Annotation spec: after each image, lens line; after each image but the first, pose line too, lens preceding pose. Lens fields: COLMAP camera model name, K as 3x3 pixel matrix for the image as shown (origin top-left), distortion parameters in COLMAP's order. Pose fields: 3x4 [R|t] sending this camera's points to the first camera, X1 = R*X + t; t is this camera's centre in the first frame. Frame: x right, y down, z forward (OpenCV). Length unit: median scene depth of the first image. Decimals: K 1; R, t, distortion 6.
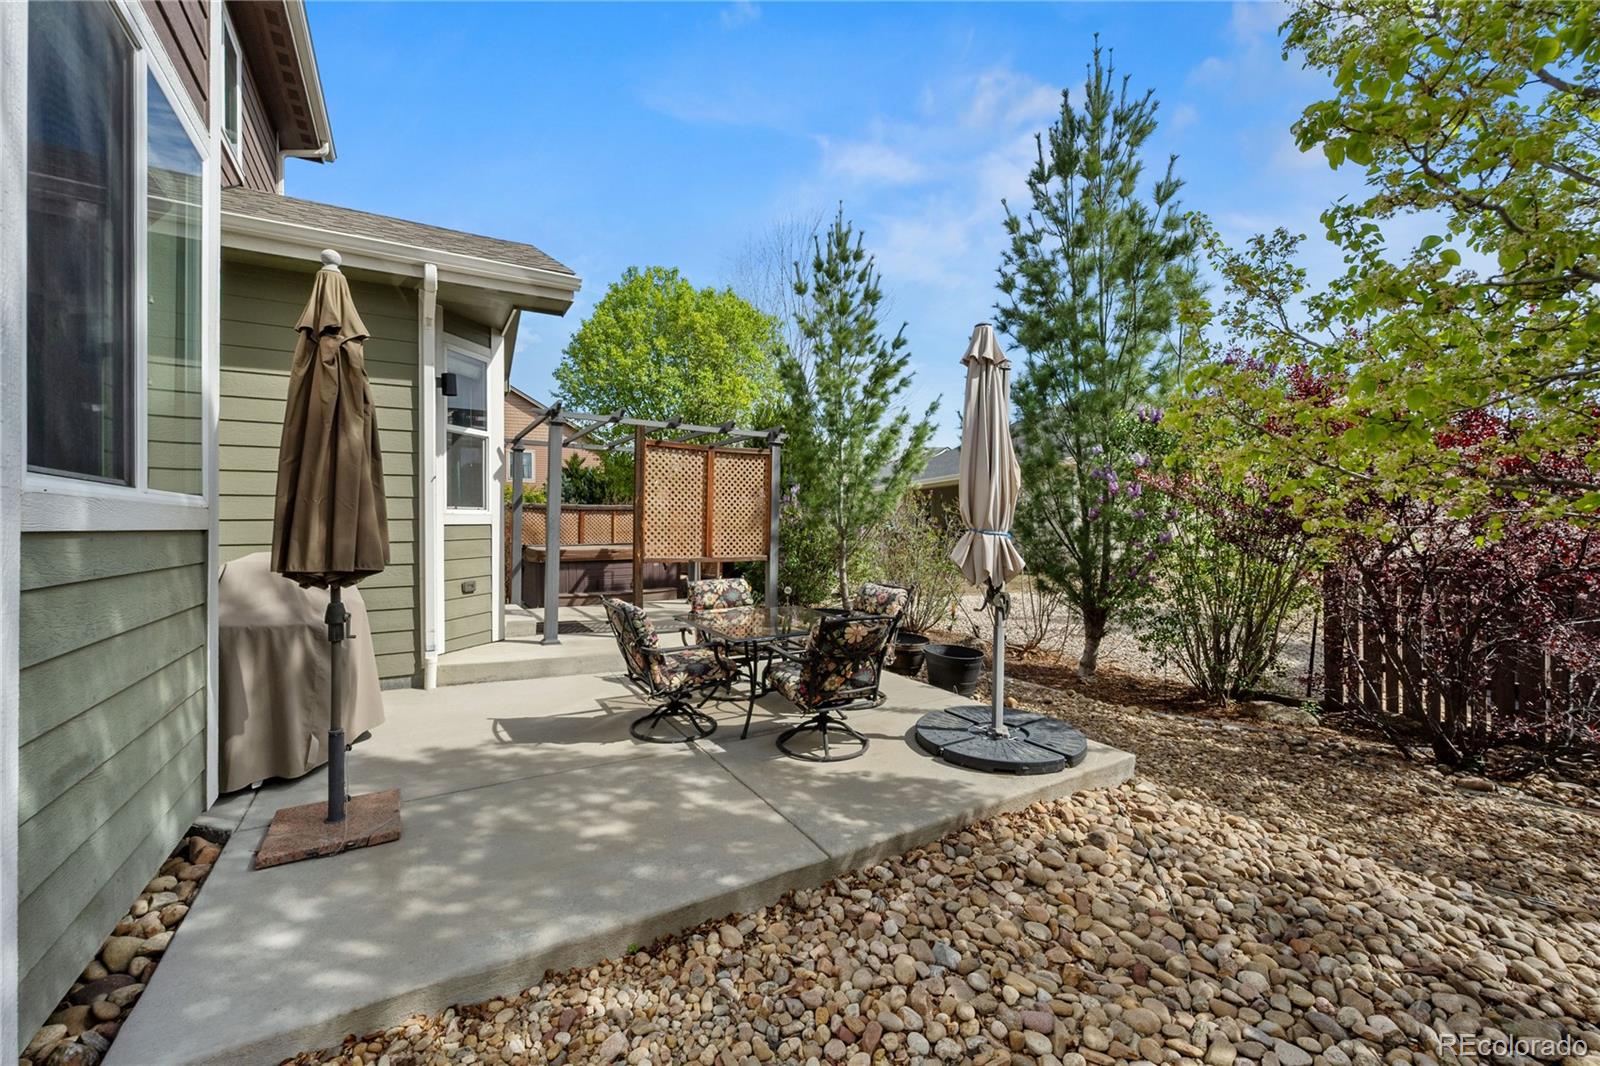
lens RADIAL K [[629.5, 0, 798.8], [0, 629.5, 526.5], [0, 0, 1]] dist [0.007854, 0.000354]
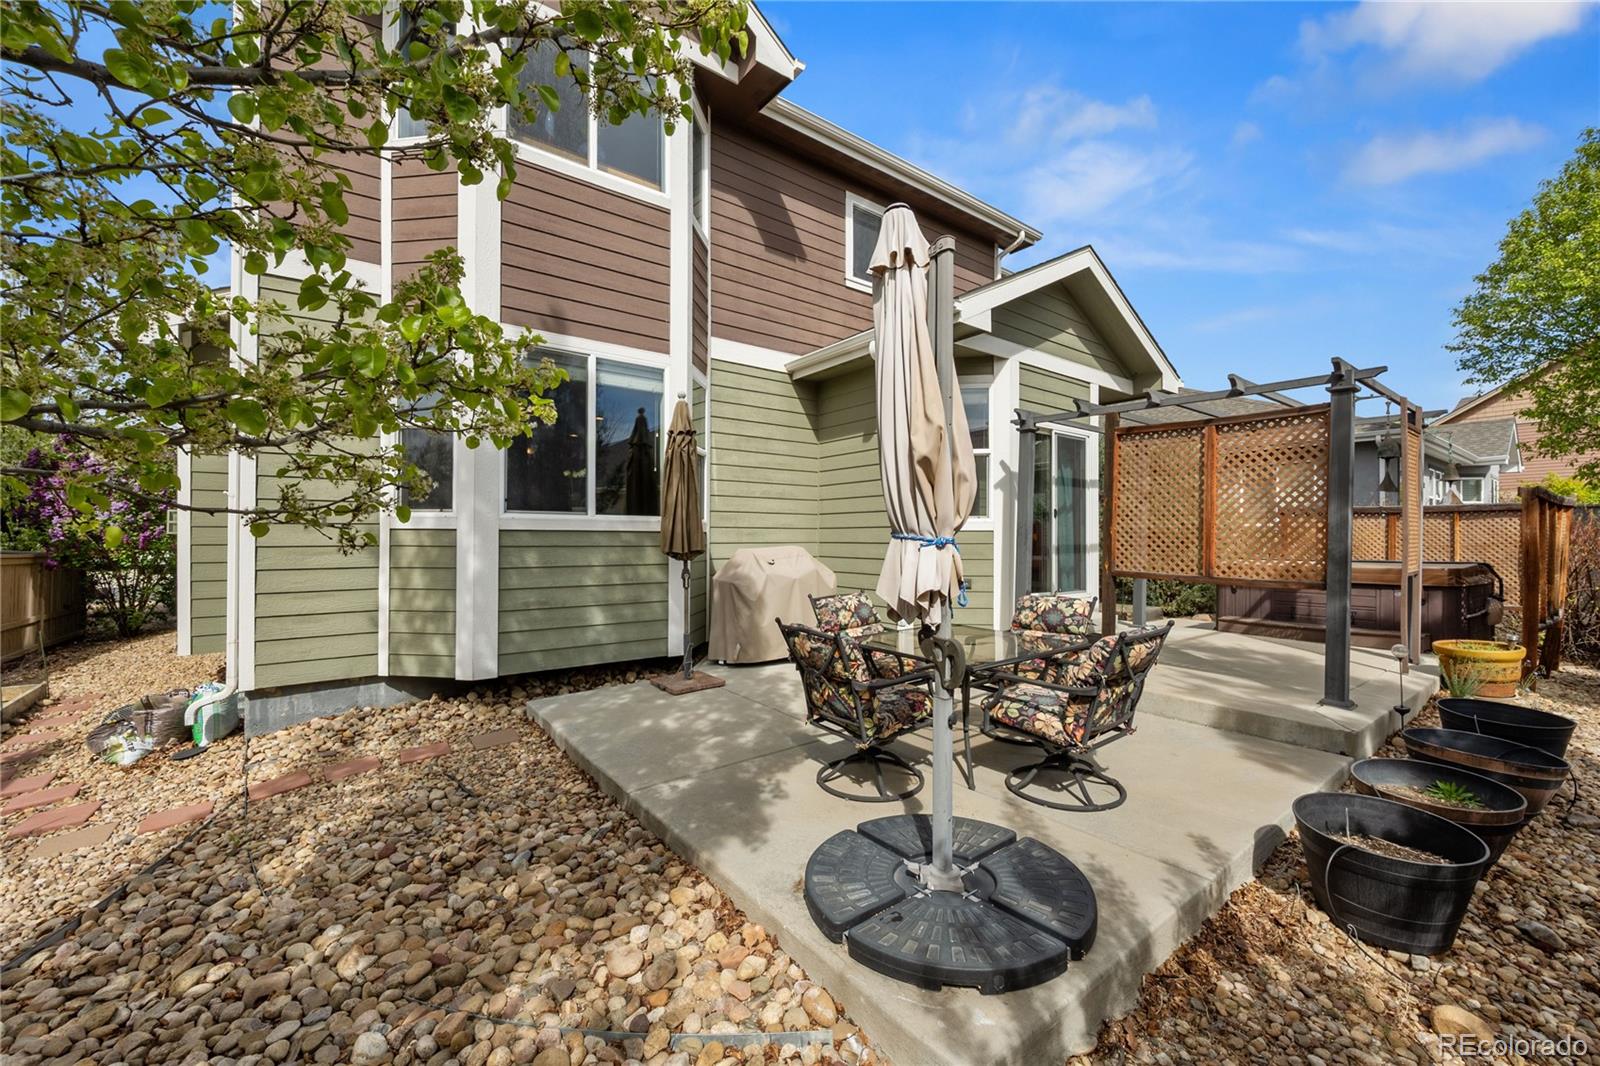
lens RADIAL K [[629.5, 0, 799.4], [0, 629.5, 536.2], [0, 0, 1]] dist [0.007854, 0.000354]
pose [[0.100288, 0.000173, -0.994958, 0.893416], [-0.007901, 0.999969, -0.000623, 0.013107], [0.994927, 0.007923, 0.100286, 0.819161]]
